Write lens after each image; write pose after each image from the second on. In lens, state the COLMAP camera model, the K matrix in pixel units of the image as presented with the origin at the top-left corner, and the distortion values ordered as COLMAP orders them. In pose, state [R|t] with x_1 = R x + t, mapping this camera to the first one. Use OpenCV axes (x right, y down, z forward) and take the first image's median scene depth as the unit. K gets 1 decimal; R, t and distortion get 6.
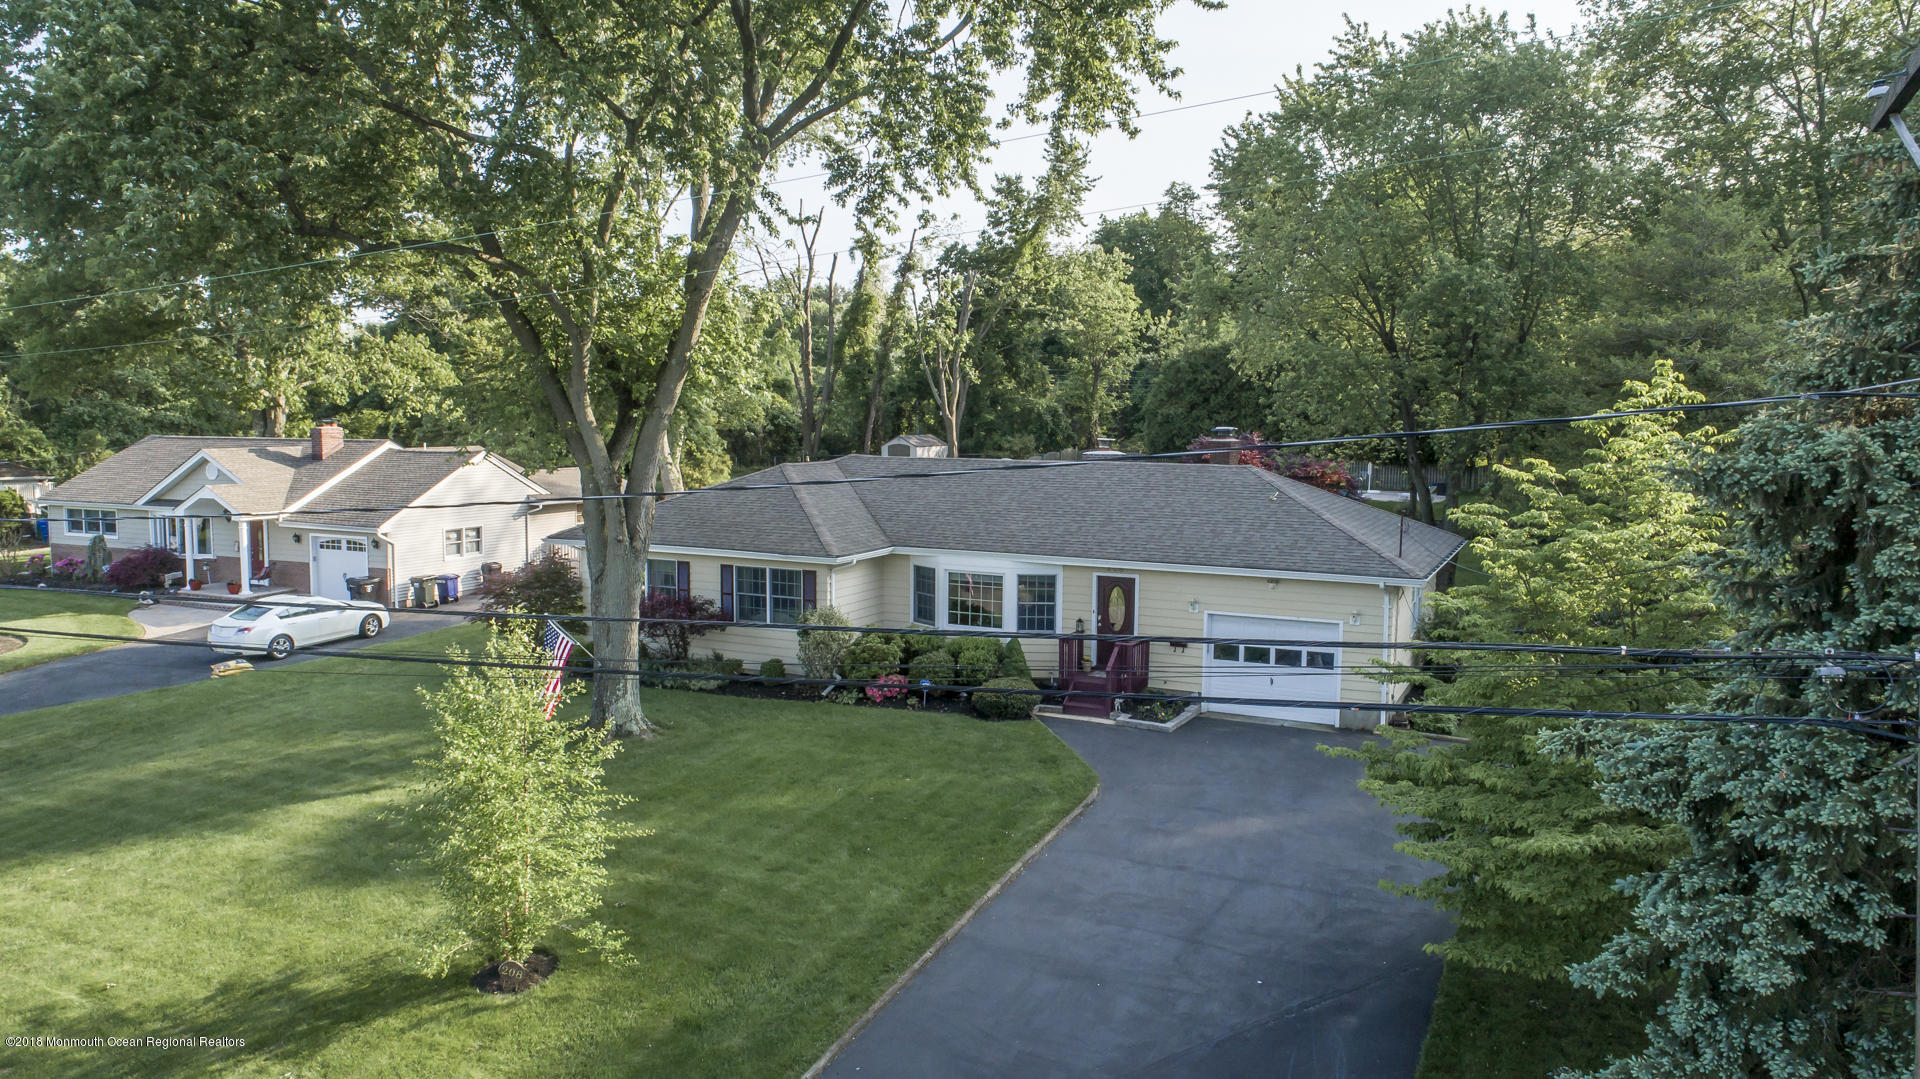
lens RADIAL K [[1293.3, 0, 960.0], [0, 1293.3, 539.5], [0, 0, 1]] dist [-0.017665, 0.010530]
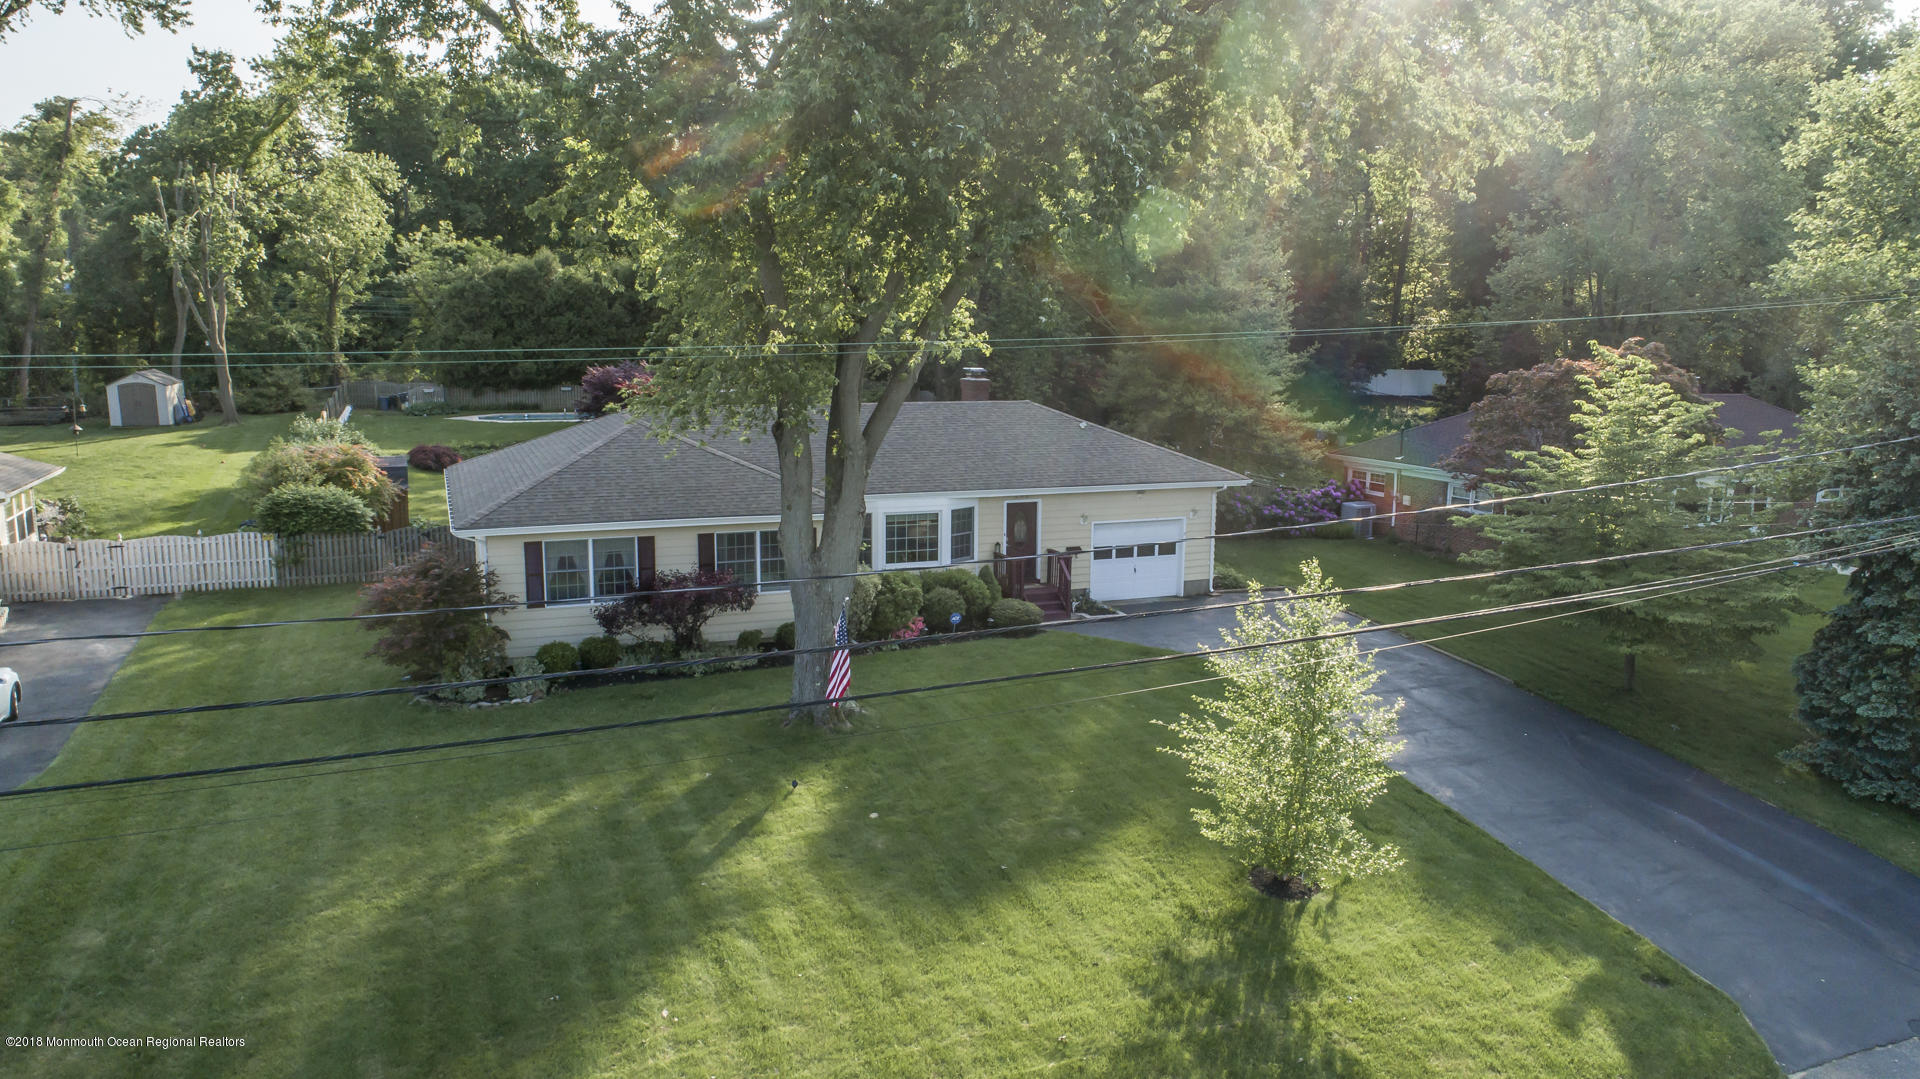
lens RADIAL K [[1293.3, 0, 960.0], [0, 1293.3, 539.5], [0, 0, 1]] dist [-0.017665, 0.010530]
pose [[0.675112, -0.124910, 0.727064, -0.747475], [0.071794, 0.992007, 0.103764, -0.061328], [-0.734214, -0.017853, 0.678684, 0.237737]]
